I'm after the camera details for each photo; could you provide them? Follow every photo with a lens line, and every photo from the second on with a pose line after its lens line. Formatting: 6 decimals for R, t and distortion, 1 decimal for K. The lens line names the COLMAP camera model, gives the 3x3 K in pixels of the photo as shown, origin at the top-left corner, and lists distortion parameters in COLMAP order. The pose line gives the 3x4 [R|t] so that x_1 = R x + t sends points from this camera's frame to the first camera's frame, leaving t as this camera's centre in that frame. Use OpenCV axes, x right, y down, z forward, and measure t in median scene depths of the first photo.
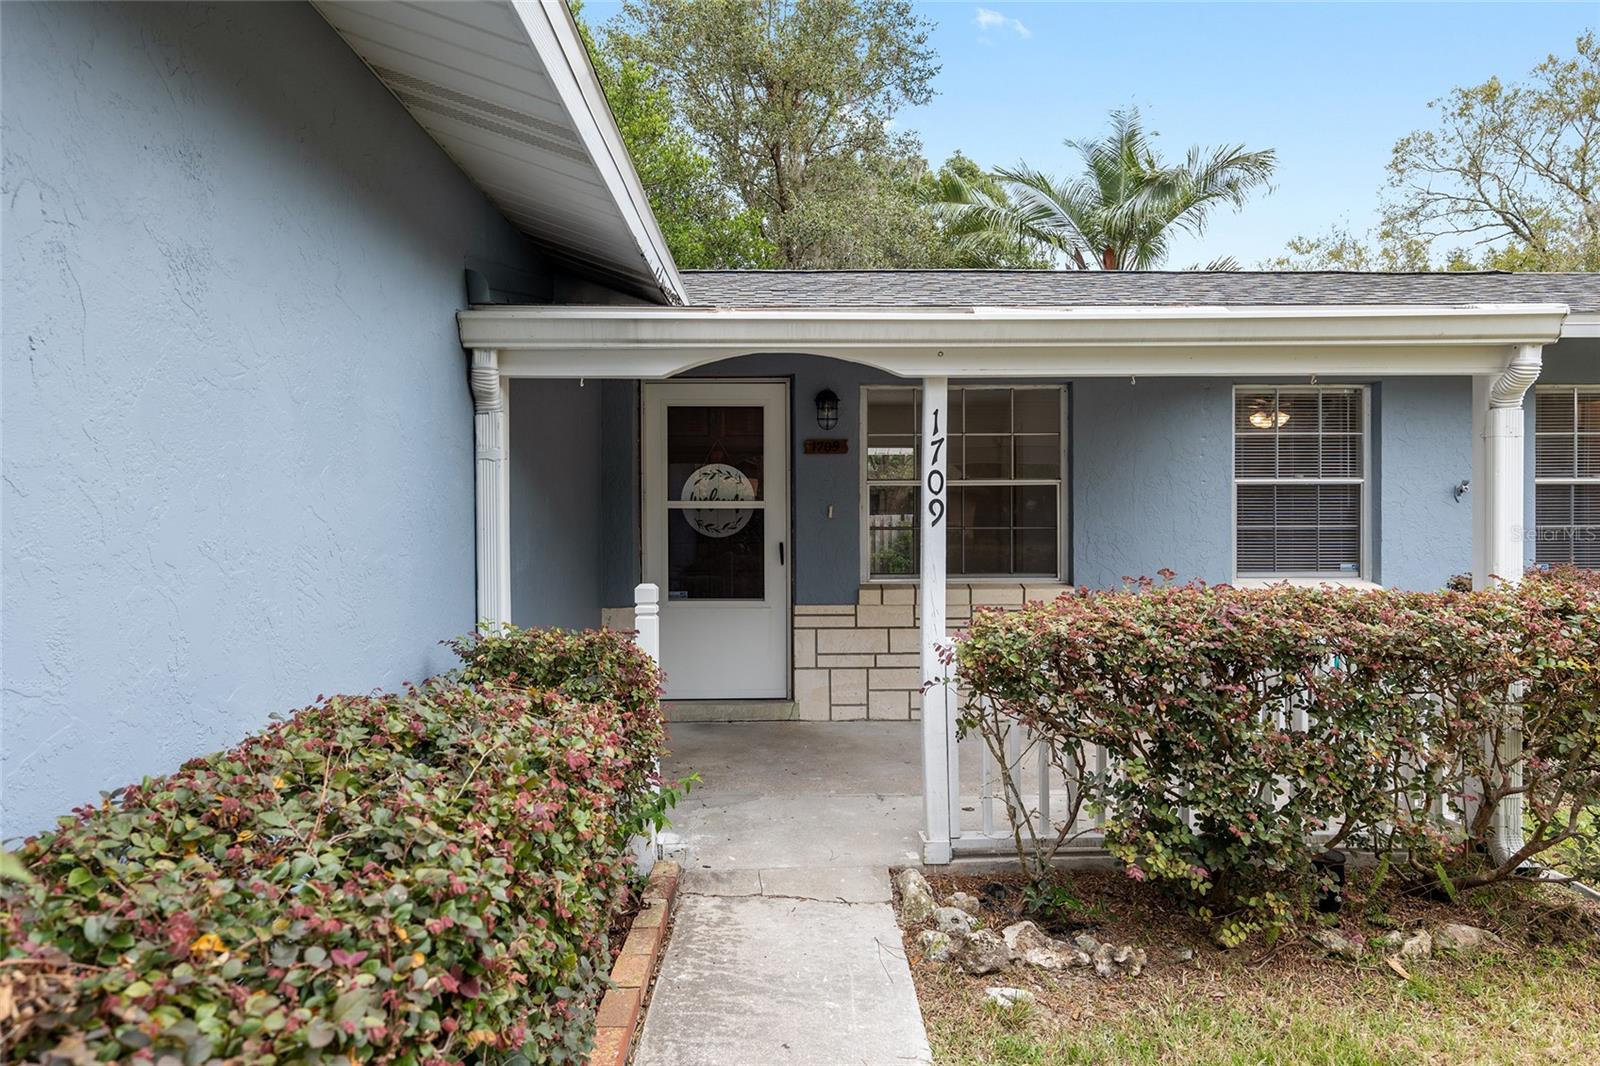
lens RADIAL K [[960.4, 0, 804.2], [0, 960.4, 538.0], [0, 0, 1]] dist [0.003161, 0.000959]
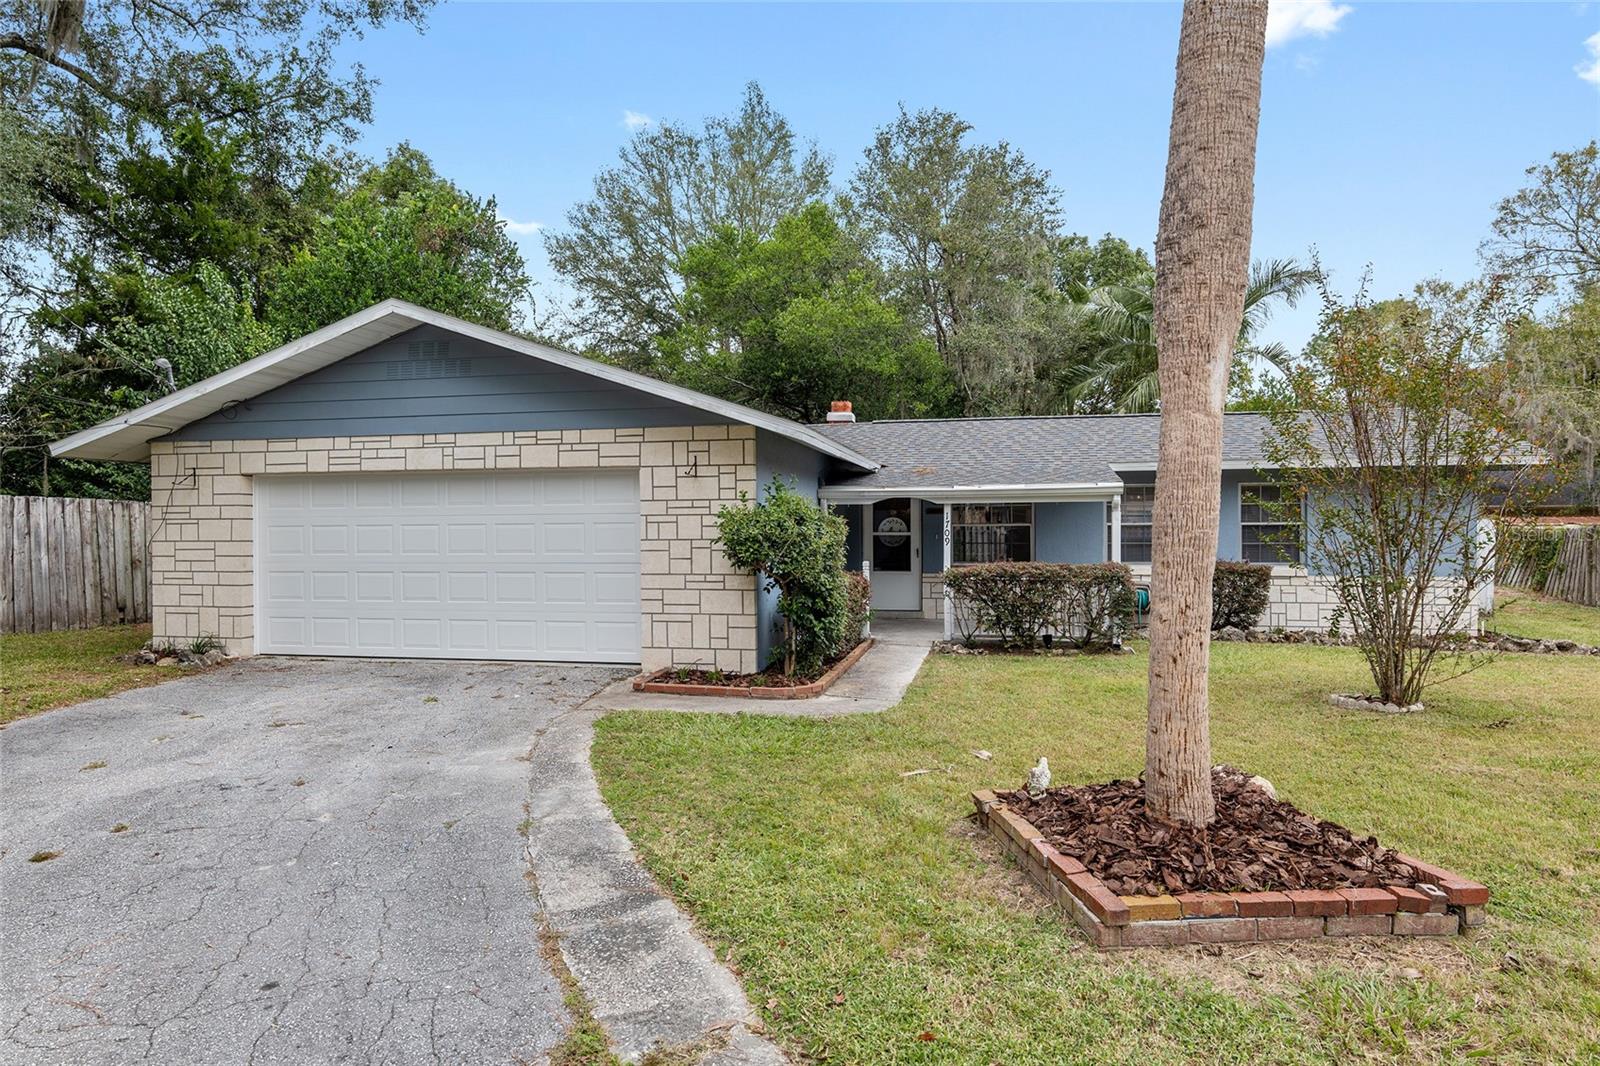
lens RADIAL K [[960.4, 0, 789.6], [0, 960.4, 547.9], [0, 0, 1]] dist [0.003161, 0.000959]
pose [[0.971345, 0.007156, -0.237564, 0.252703], [-0.004144, 0.999905, 0.013175, -0.029540], [0.237636, -0.011813, 0.971282, -1.558025]]
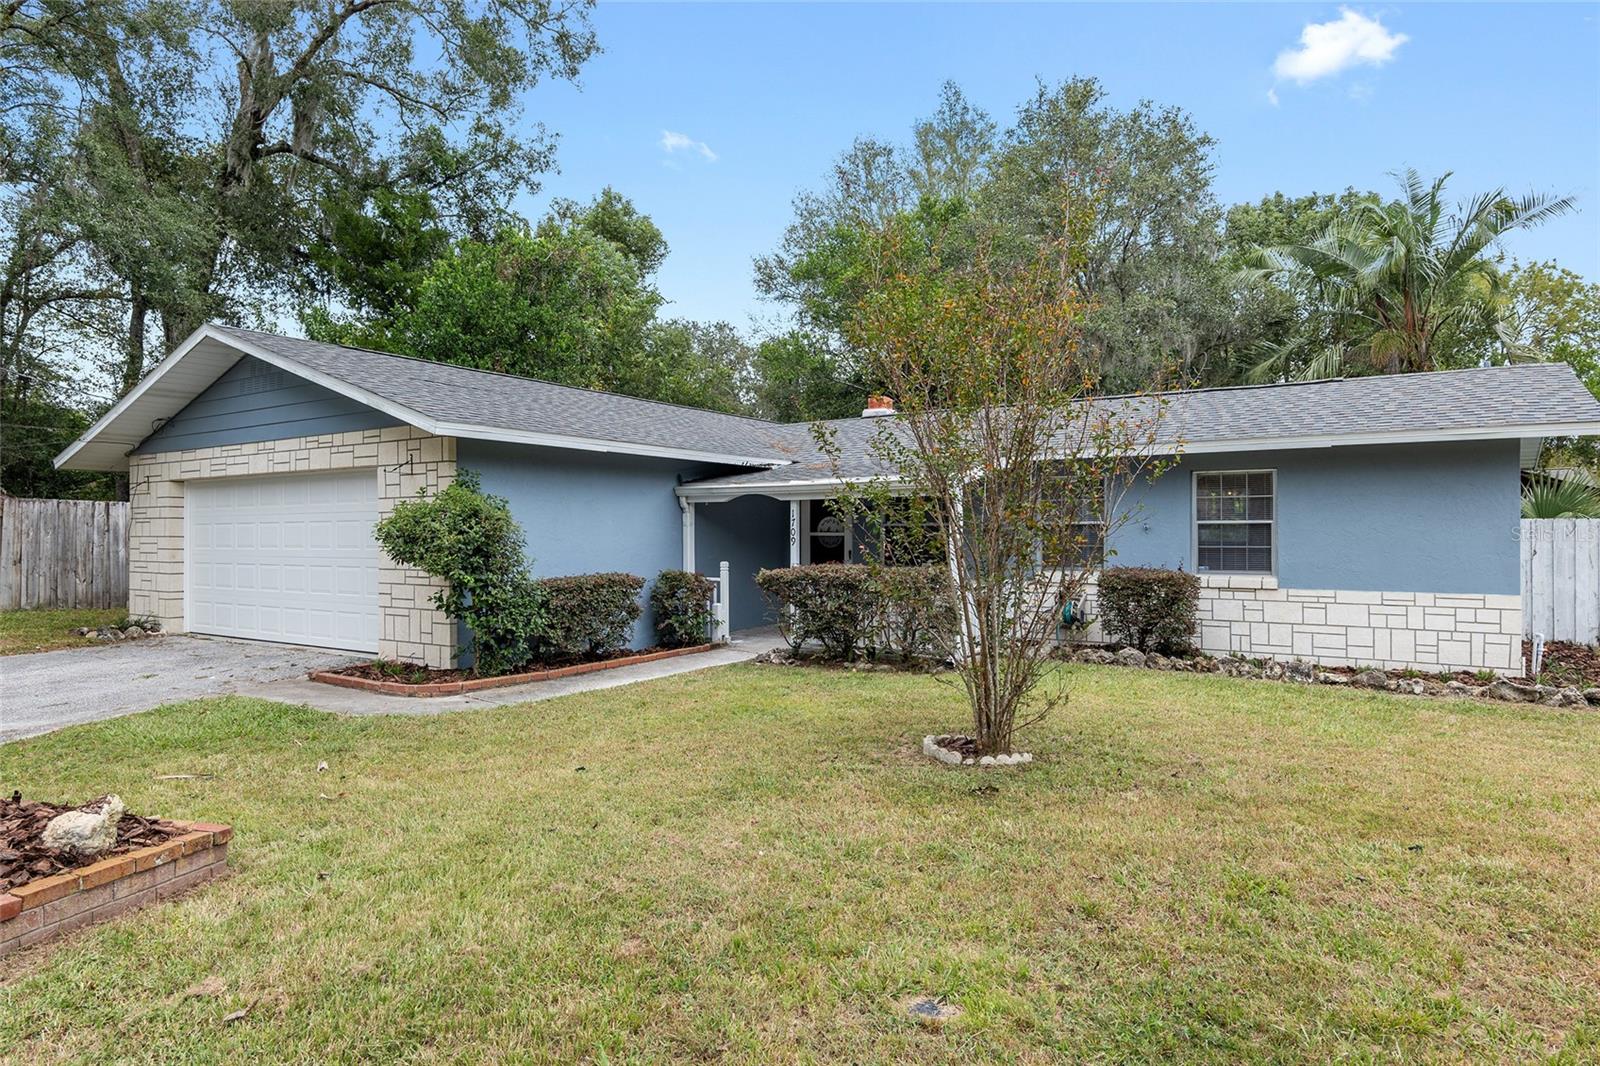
lens RADIAL K [[935.9, 0, 808.1], [0, 935.9, 527.0], [0, 0, 1]] dist [0.004703, -0.000729]
pose [[0.826148, 0.001399, -0.563451, 1.198588], [-0.009516, 0.999889, -0.011469, -0.024934], [0.563372, 0.014836, 0.826070, -0.970546]]
